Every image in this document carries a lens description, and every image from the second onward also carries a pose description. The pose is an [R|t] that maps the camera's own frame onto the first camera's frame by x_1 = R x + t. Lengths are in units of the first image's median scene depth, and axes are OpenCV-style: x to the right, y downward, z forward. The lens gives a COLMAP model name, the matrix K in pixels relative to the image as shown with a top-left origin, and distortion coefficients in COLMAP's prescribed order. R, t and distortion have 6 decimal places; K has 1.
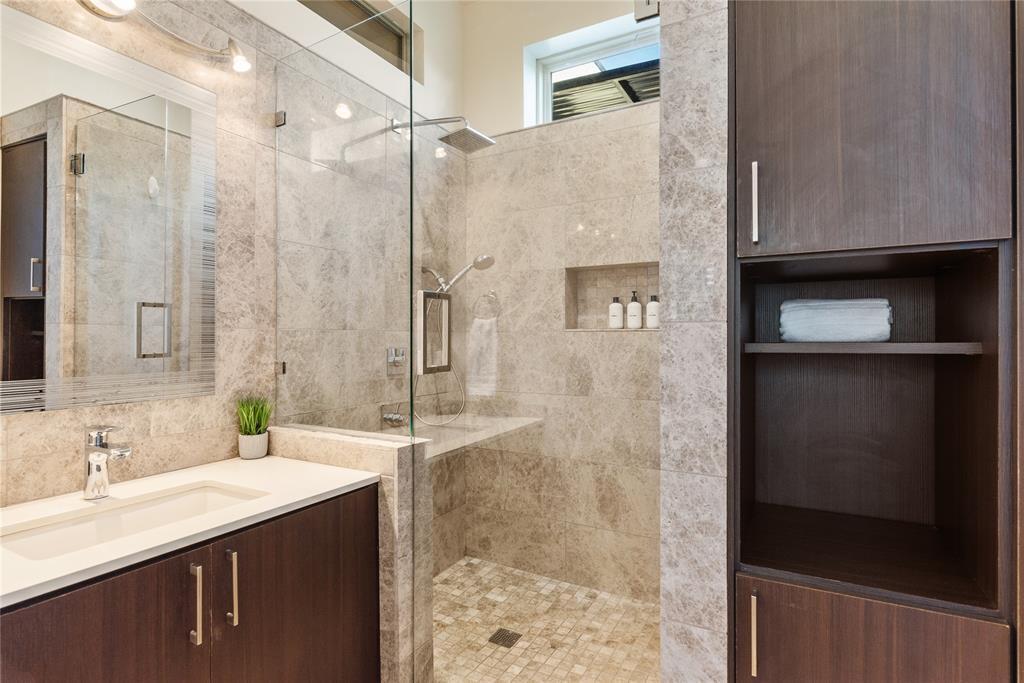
lens RADIAL K [[522.1, 0, 520.0], [0, 522.1, 337.5], [0, 0, 1]] dist [0.017734, -0.000135]
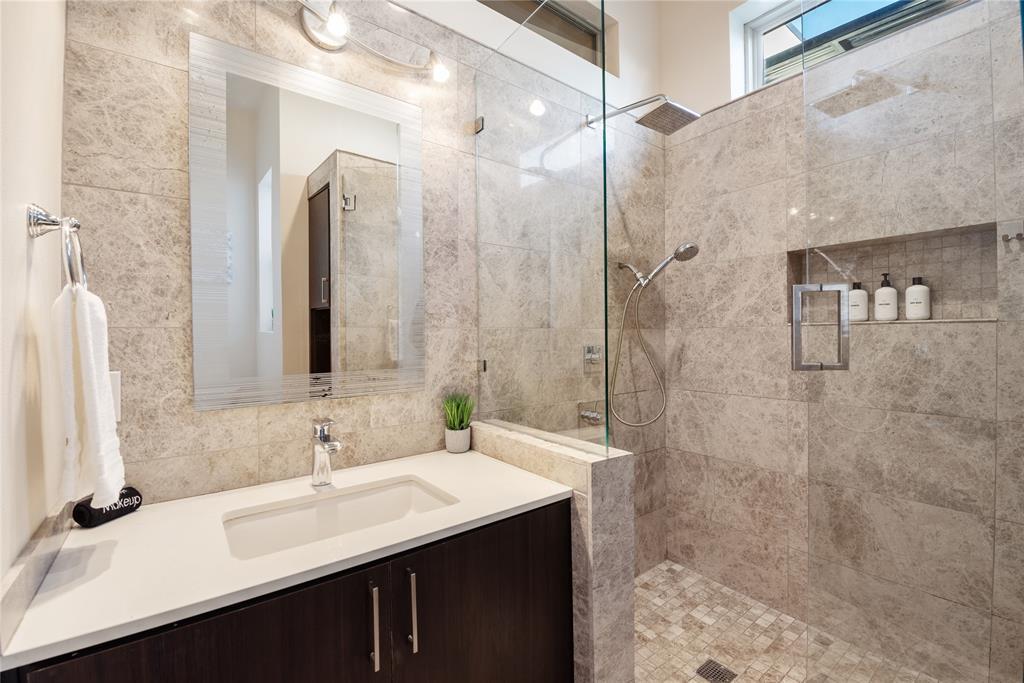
lens RADIAL K [[447.3, 0, 518.1], [0, 447.3, 338.7], [0, 0, 1]] dist [-0.018516, -0.001973]
pose [[0.916815, -0.007520, -0.399240, -0.031116], [0.010996, 0.999919, 0.006418, -0.000237], [0.399160, -0.010274, 0.916824, 0.177669]]
